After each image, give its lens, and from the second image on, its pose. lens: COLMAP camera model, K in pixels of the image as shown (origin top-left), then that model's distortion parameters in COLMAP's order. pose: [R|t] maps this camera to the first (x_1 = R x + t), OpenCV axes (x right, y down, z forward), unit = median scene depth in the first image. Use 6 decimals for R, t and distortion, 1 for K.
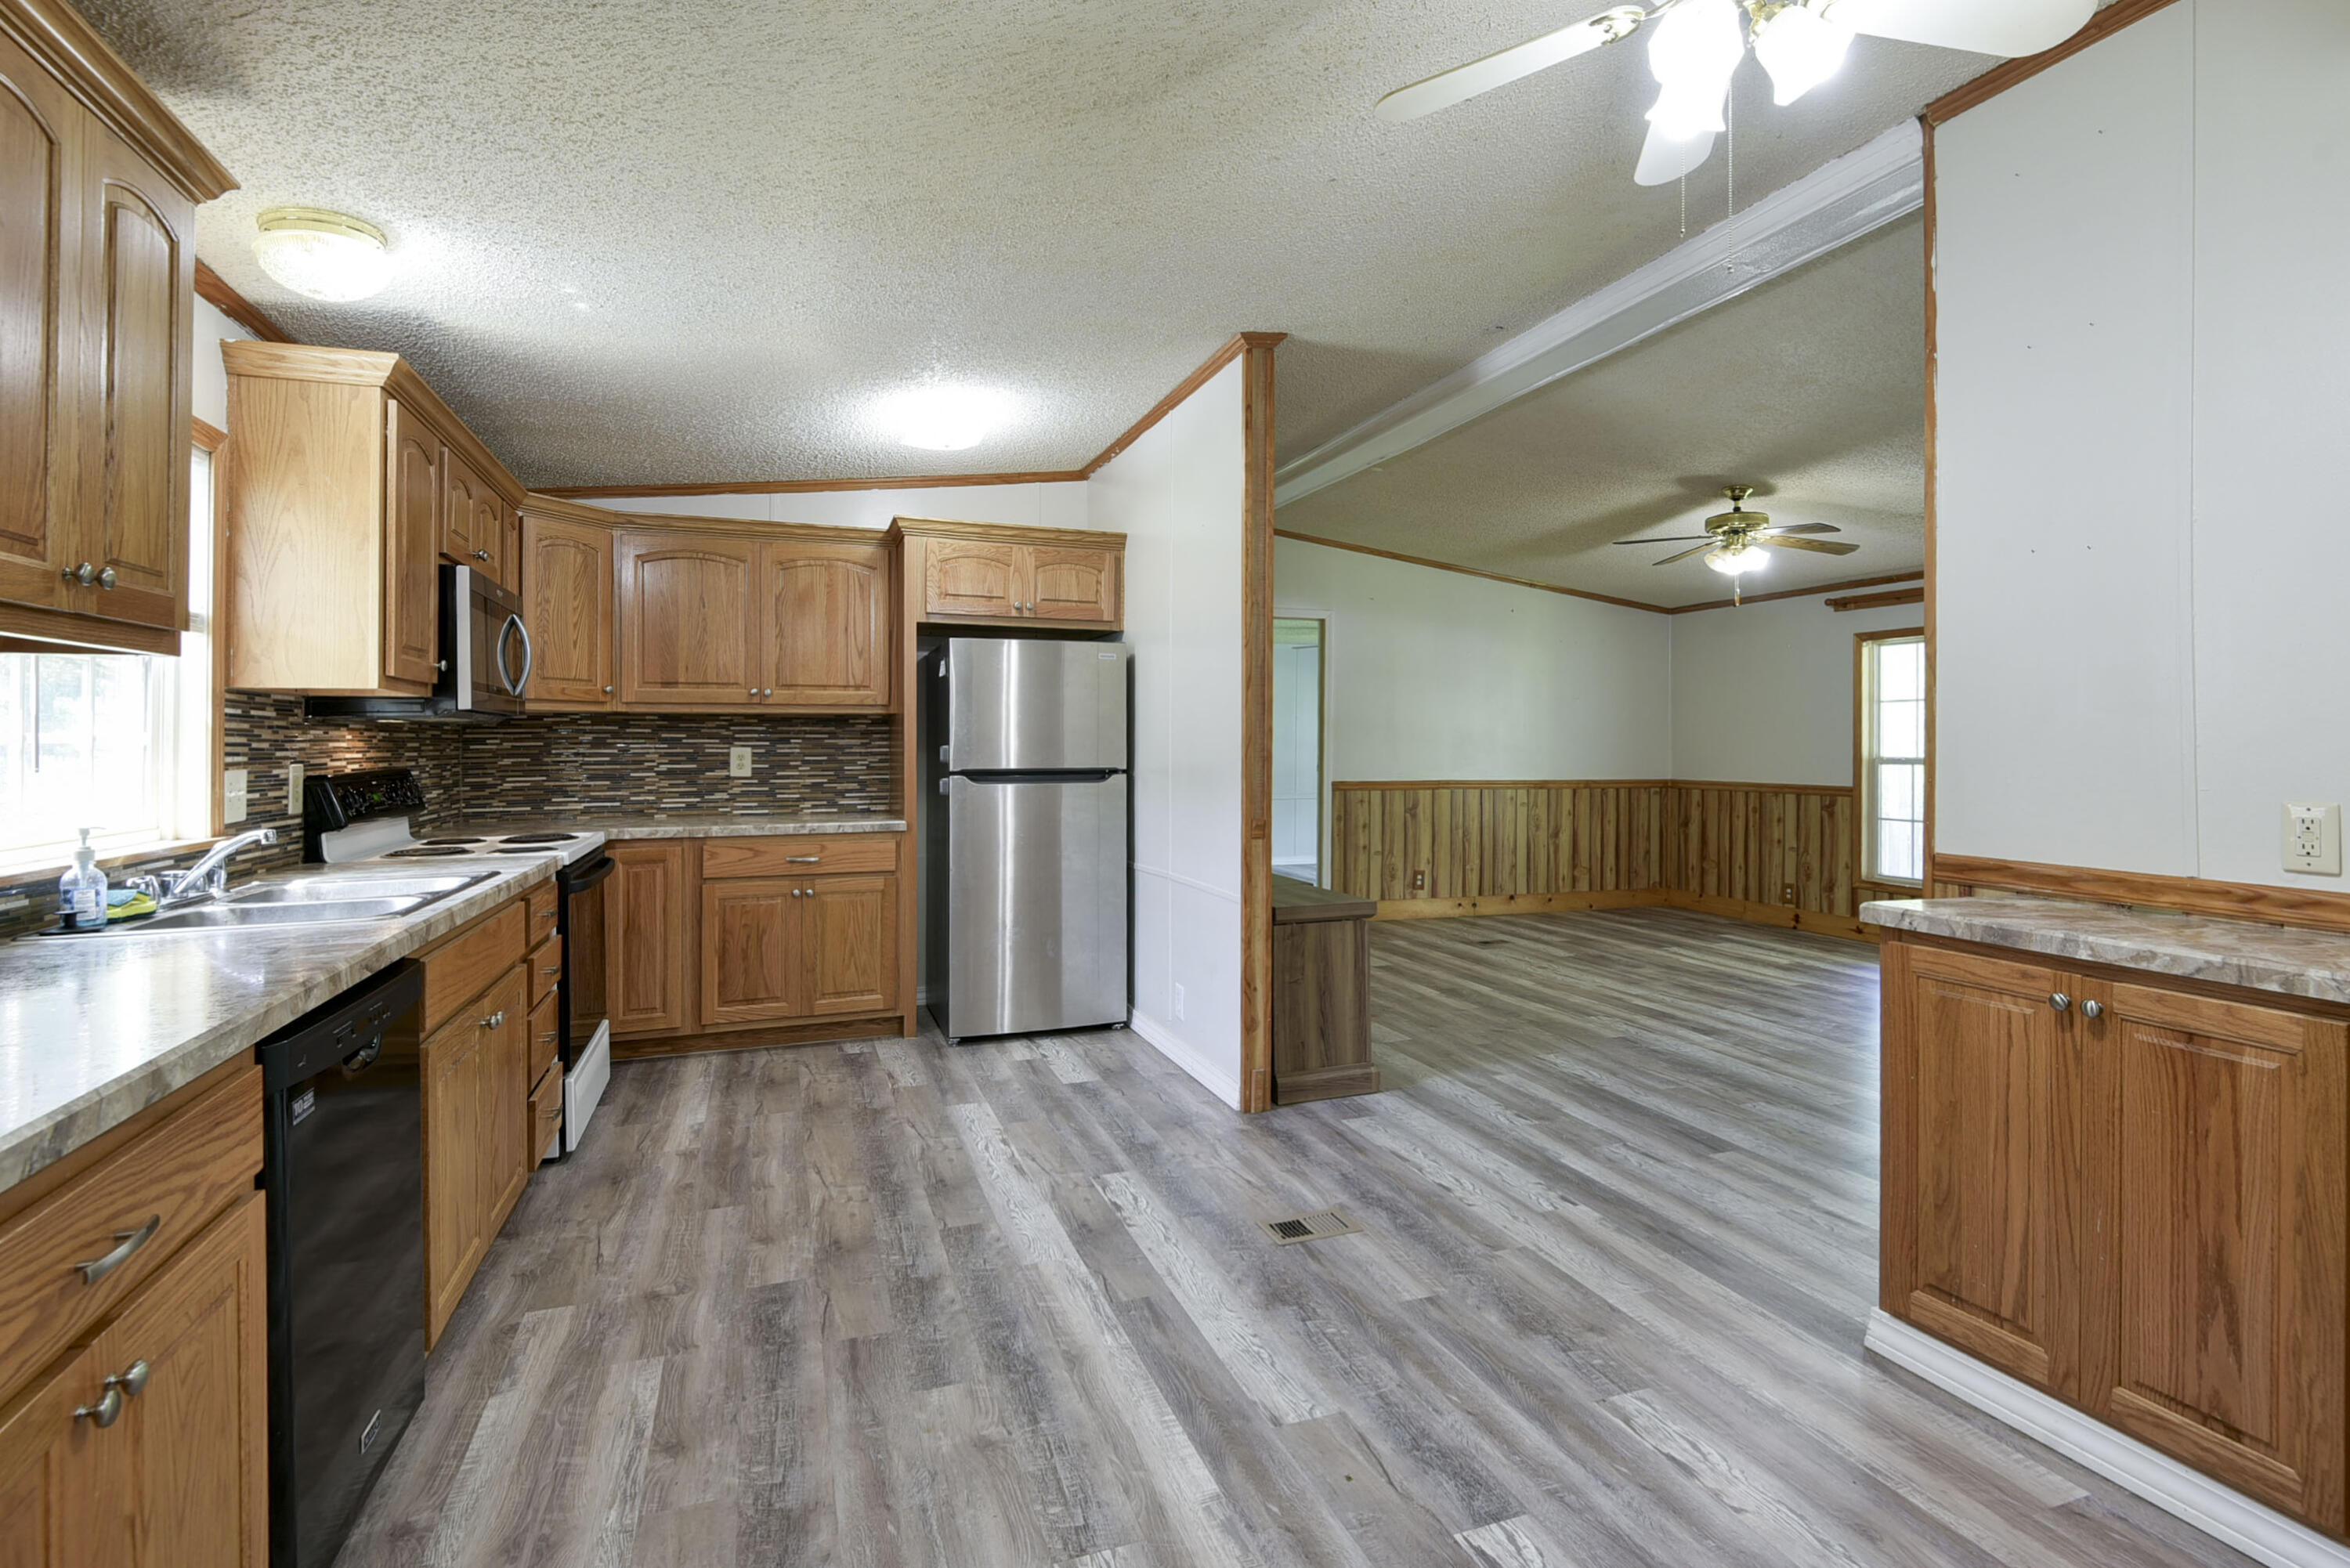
lens RADIAL K [[1096.0, 0, 1174.1], [0, 1096.0, 733.4], [0, 0, 1]] dist [0.025715, -0.012995]
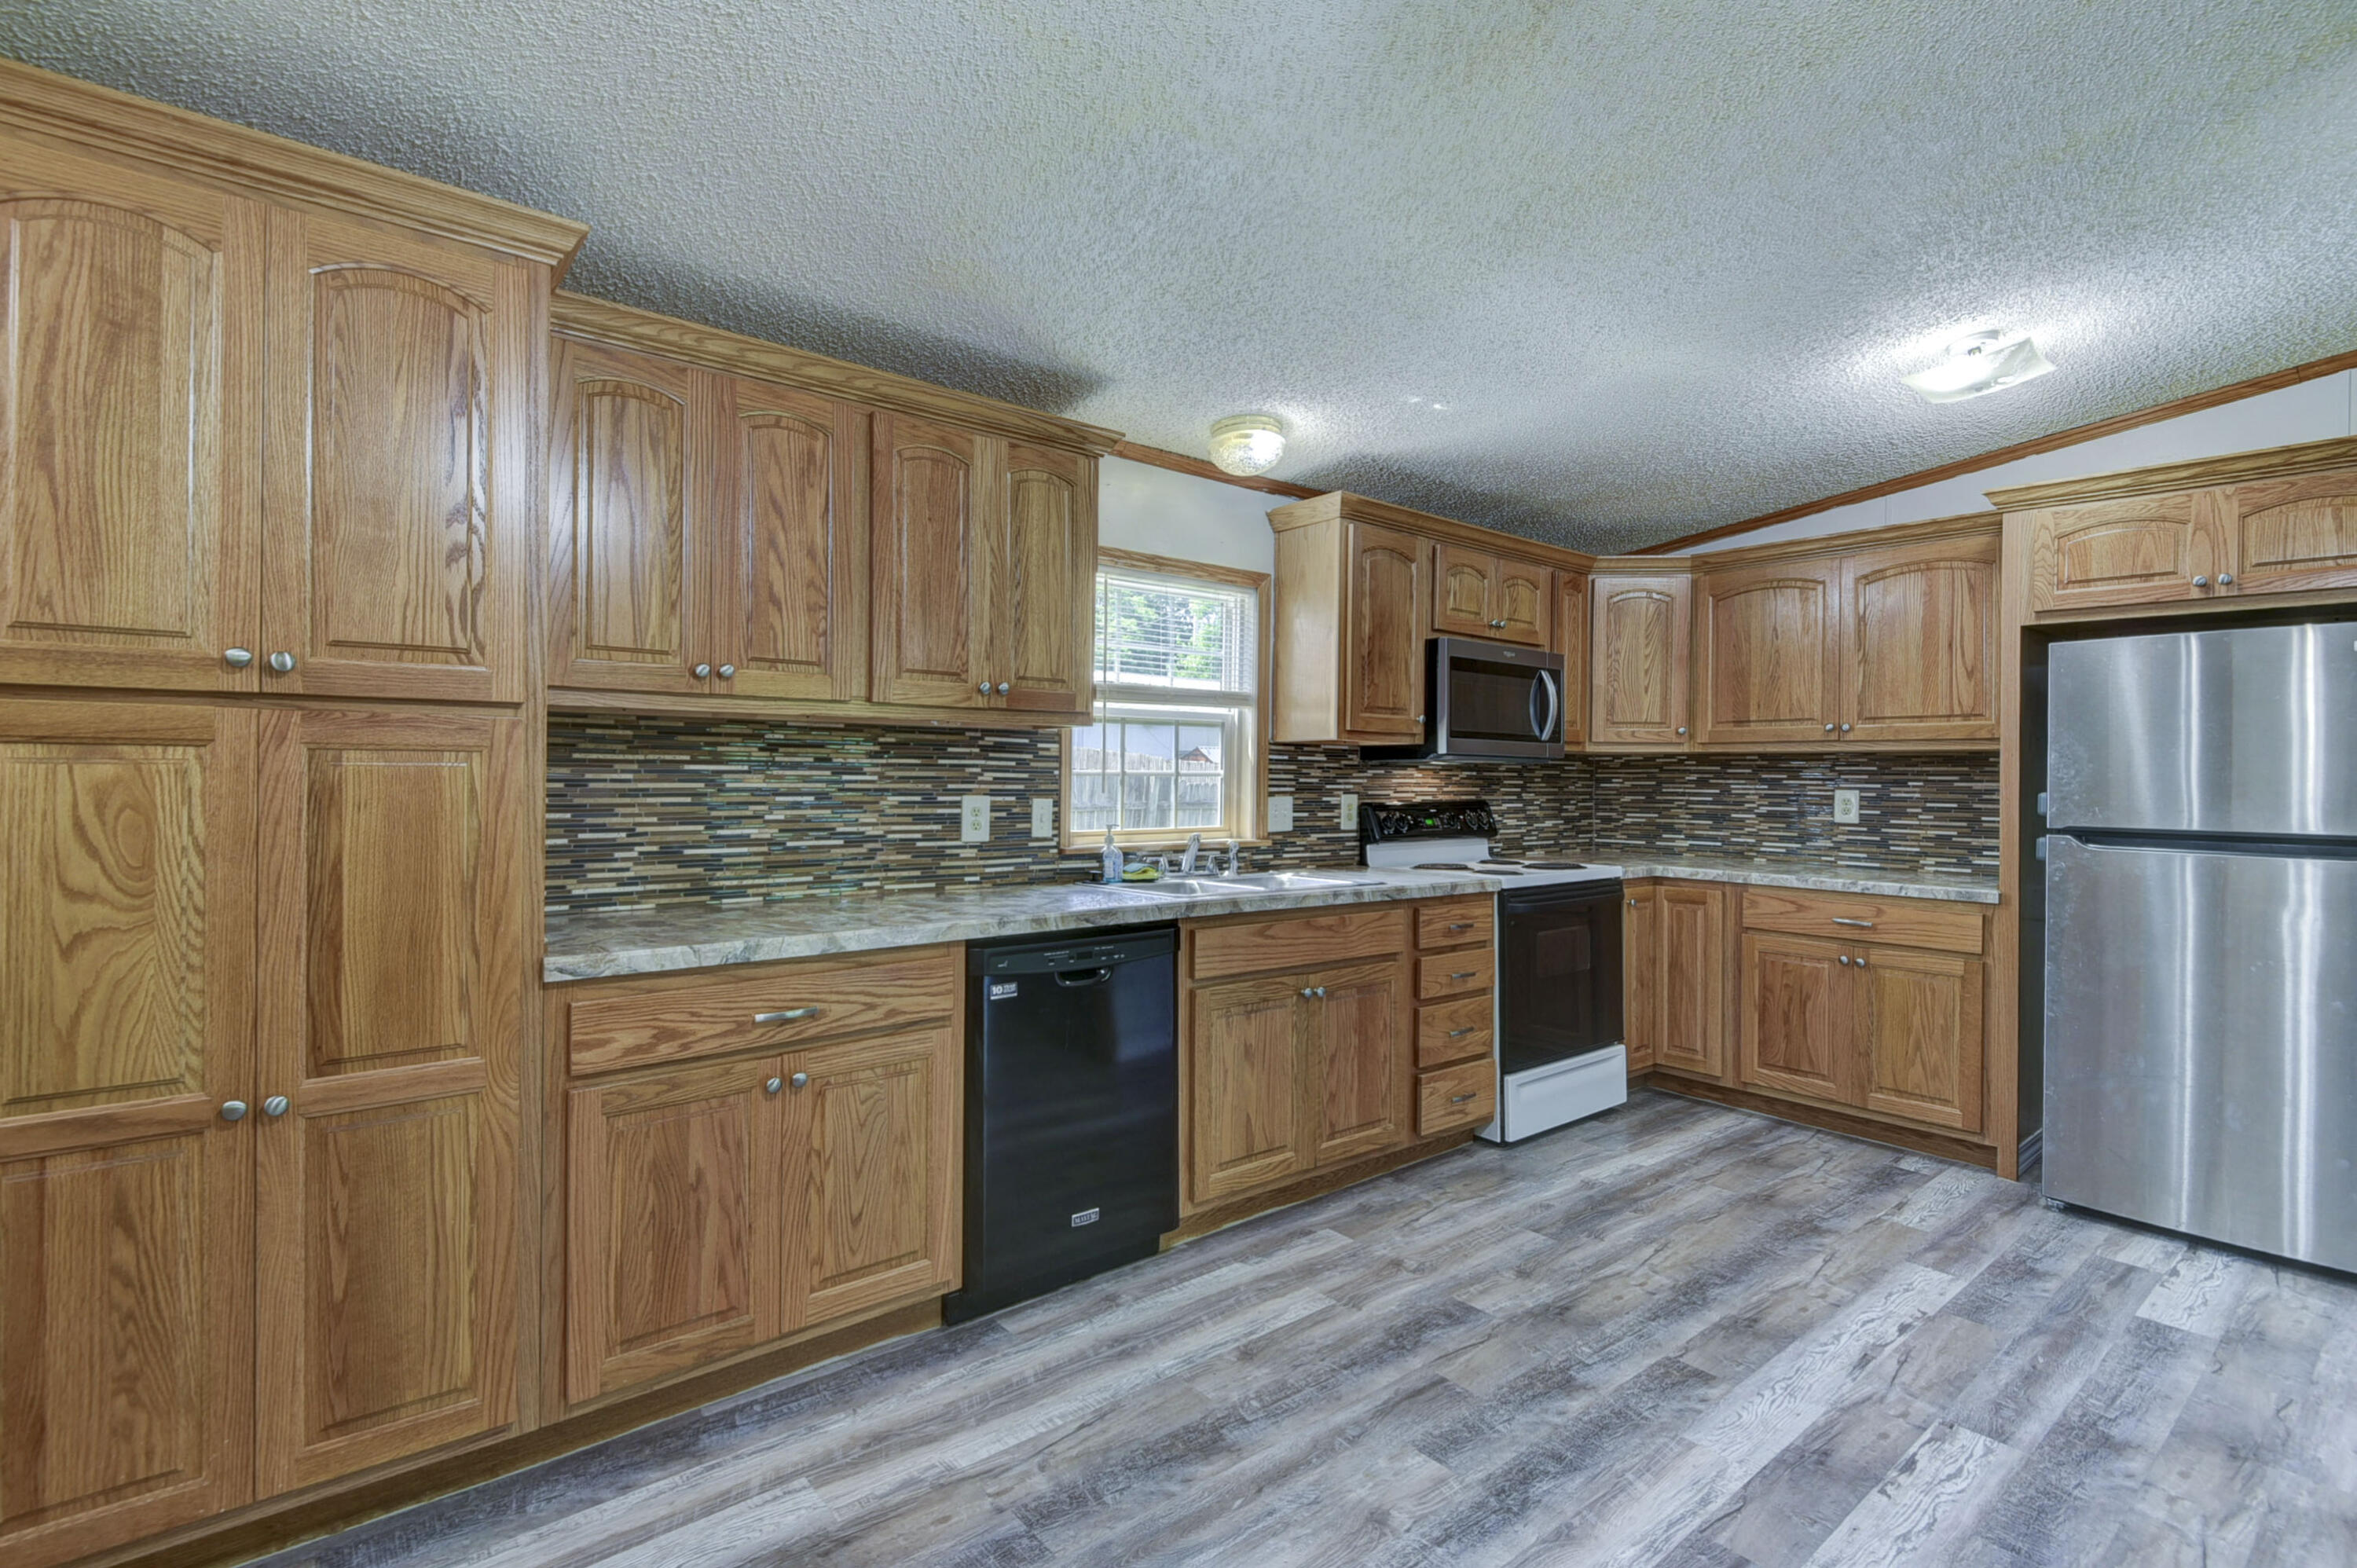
lens RADIAL K [[1099.3, 0, 1193.7], [0, 1099.3, 763.3], [0, 0, 1]] dist [0.025715, -0.012995]
pose [[0.344442, -0.004508, -0.938797, 0.350537], [-0.004888, 0.999966, -0.006595, -0.000295], [0.938795, 0.006860, 0.344408, 0.267996]]
